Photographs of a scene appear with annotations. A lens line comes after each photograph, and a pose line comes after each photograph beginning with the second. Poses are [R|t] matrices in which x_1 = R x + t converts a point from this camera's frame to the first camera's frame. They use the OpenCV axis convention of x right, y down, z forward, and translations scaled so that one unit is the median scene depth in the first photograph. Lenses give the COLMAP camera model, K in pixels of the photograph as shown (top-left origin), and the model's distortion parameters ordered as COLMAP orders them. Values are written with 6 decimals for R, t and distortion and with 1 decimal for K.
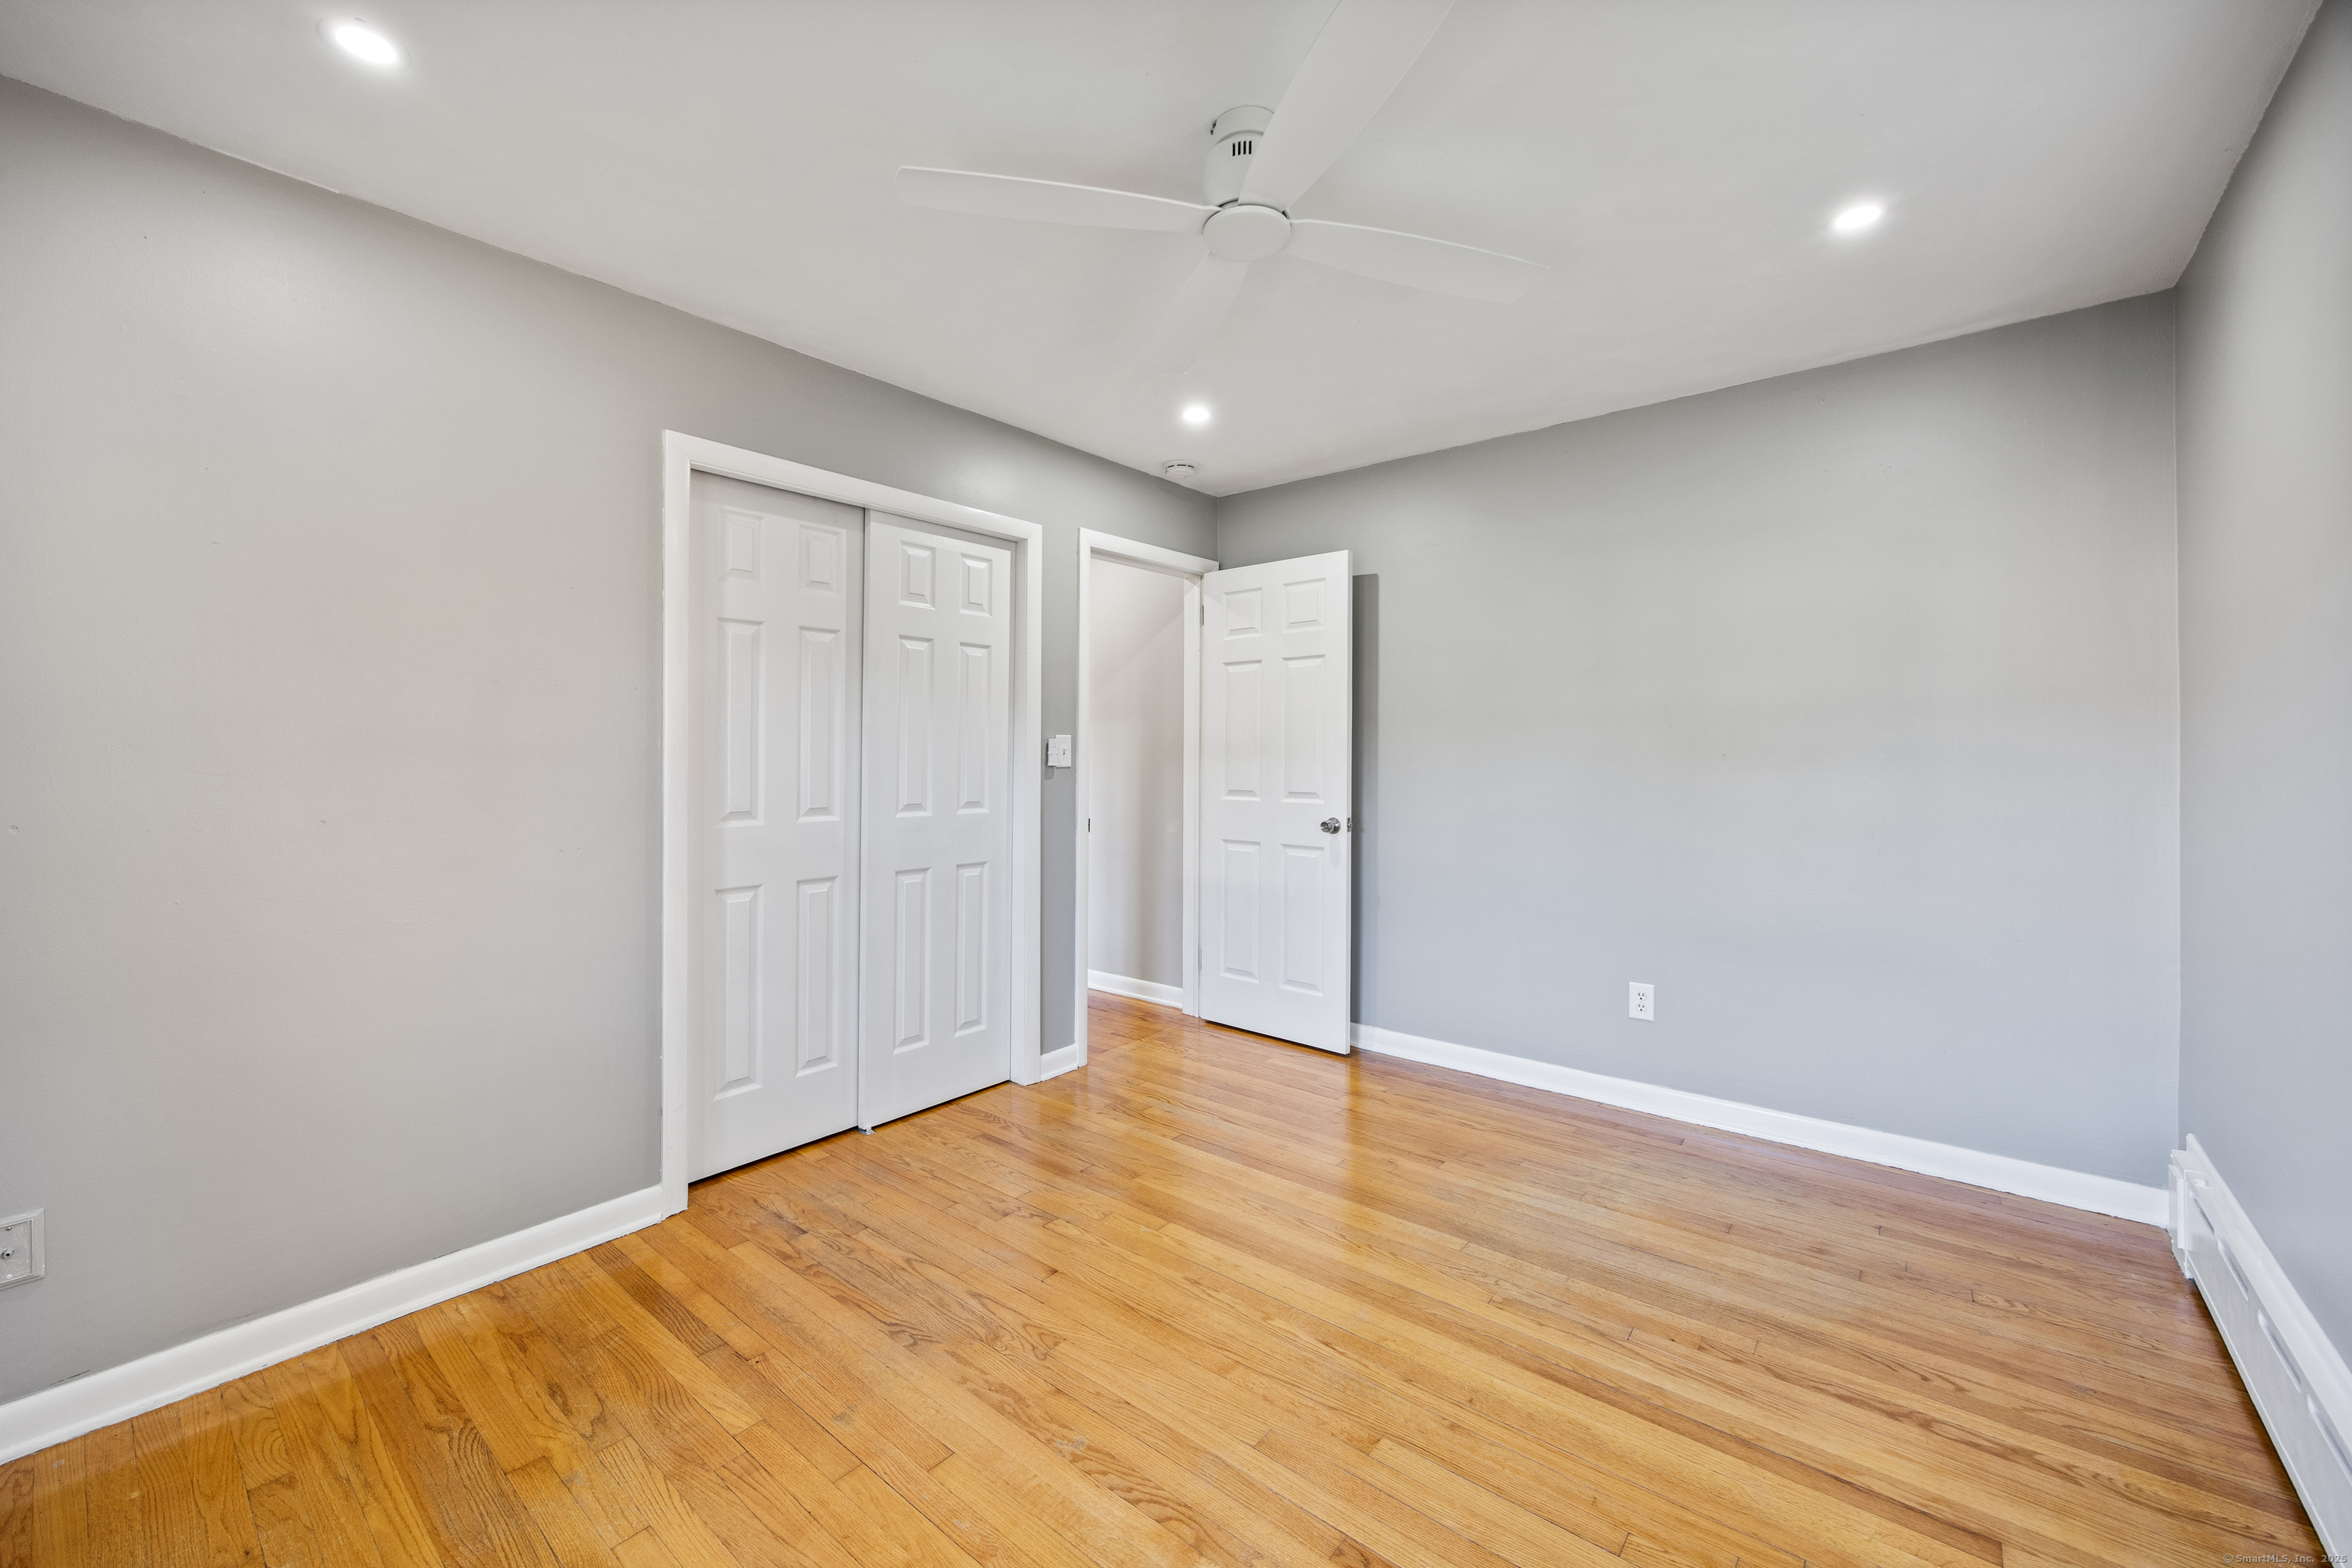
lens RADIAL K [[939.6, 0, 1177.9], [0, 939.6, 753.2], [0, 0, 1]] dist [0.000957, 0.000237]
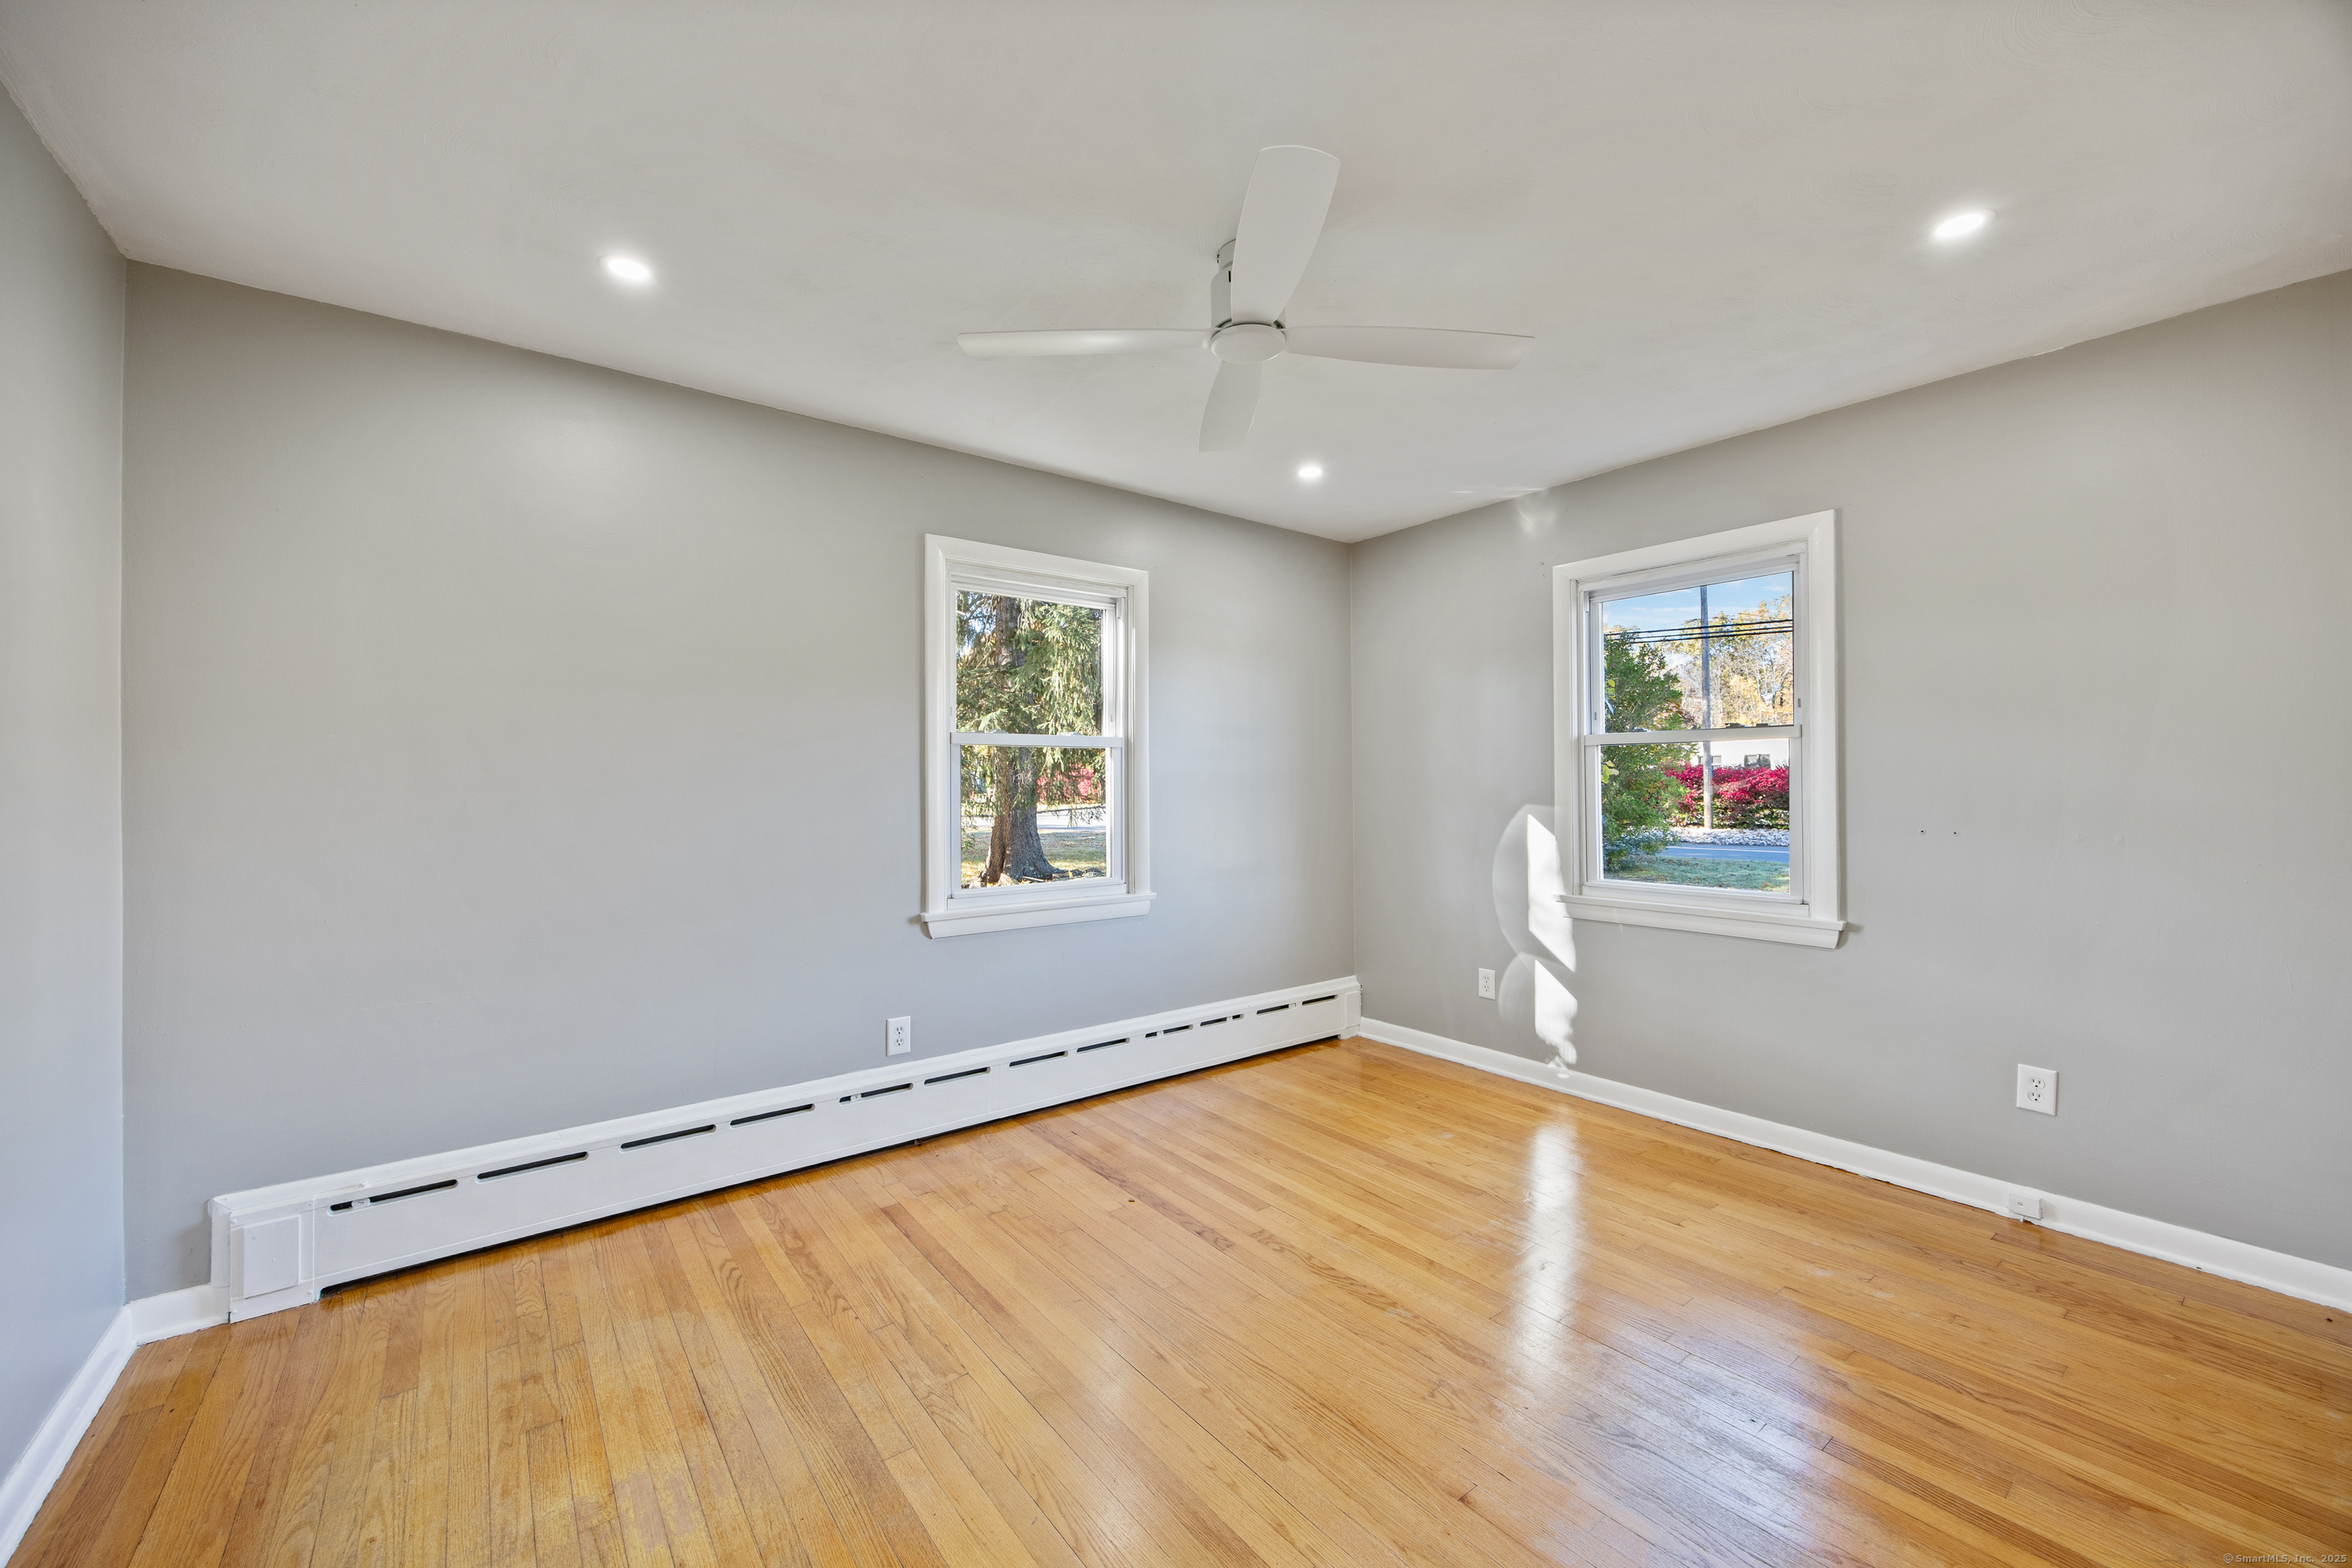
lens RADIAL K [[904.2, 0, 1174.0], [0, 904.2, 772.9], [0, 0, 1]] dist [0.001868, 0.000483]
pose [[-0.973154, 0.010444, 0.229917, -0.073293], [0.007509, 0.999879, -0.013639, -0.002022], [-0.230032, -0.011546, -0.973115, 1.578779]]
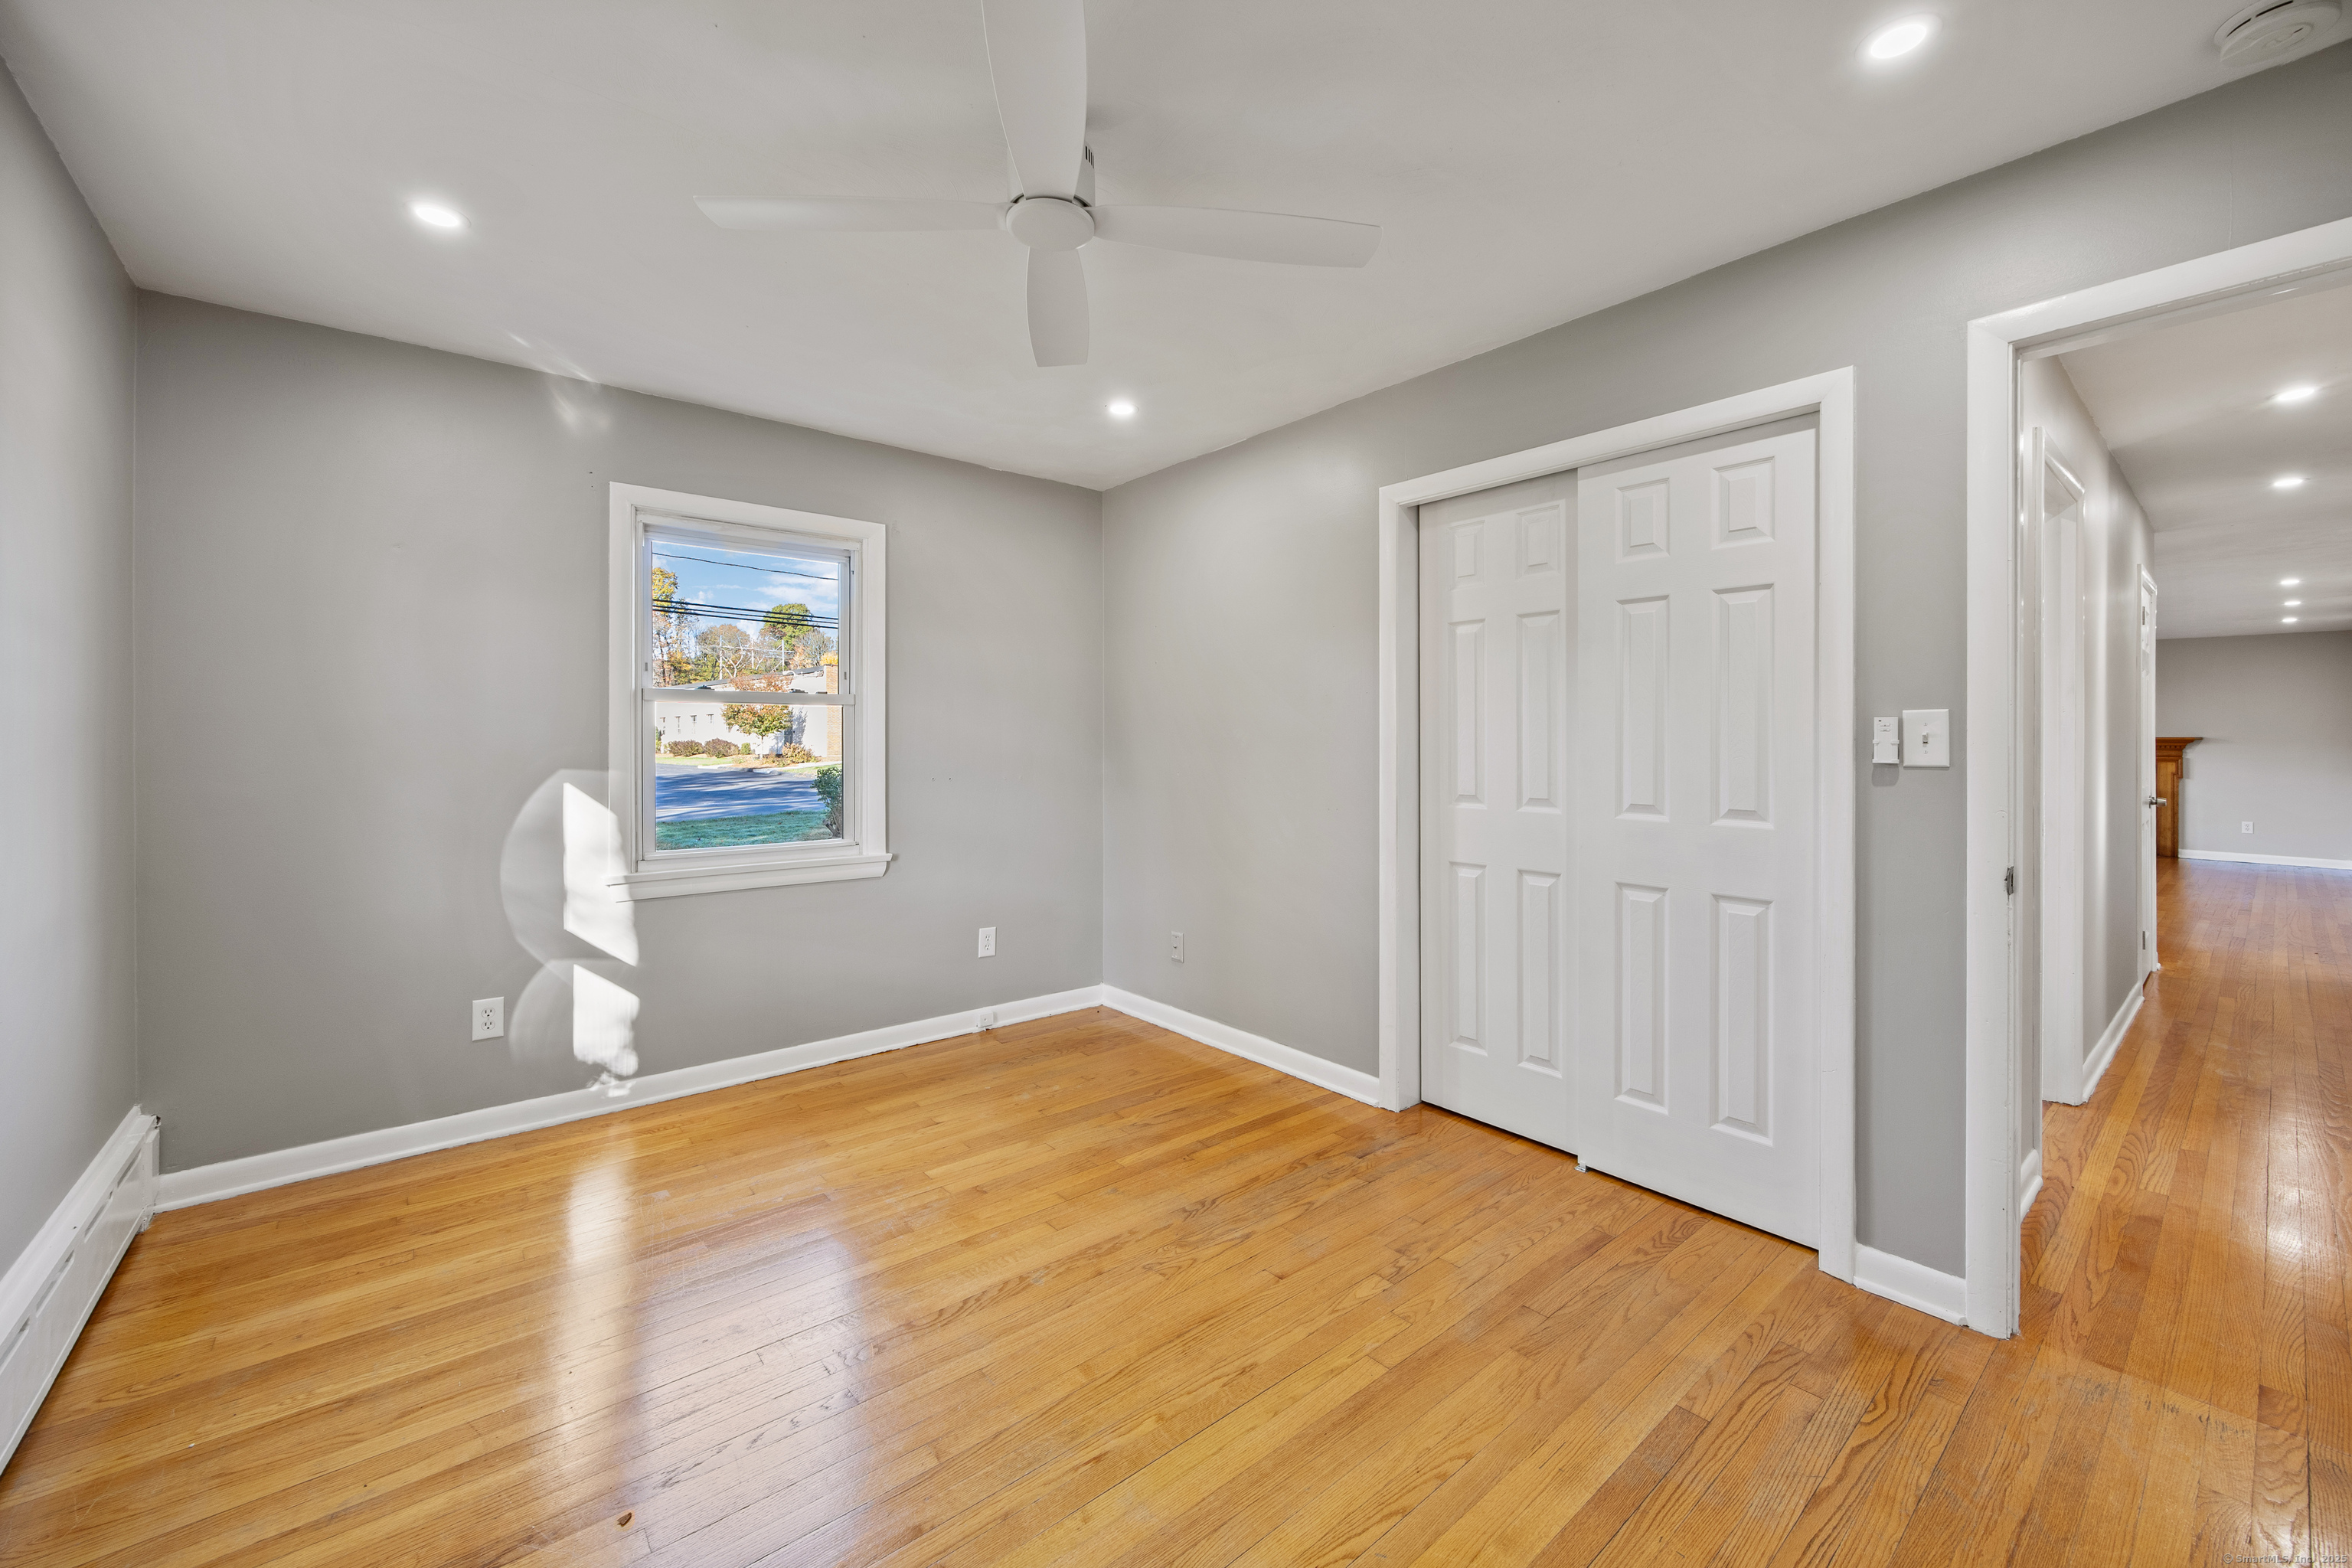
lens RADIAL K [[931.1, 0, 1161.8], [0, 931.1, 738.8], [0, 0, 1]] dist [-0.000641, -0.000089]
pose [[-0.203994, -0.002098, -0.978970, 0.758041], [0.001817, 0.999995, -0.002522, -0.001810], [0.978970, -0.002294, -0.203989, 0.977806]]
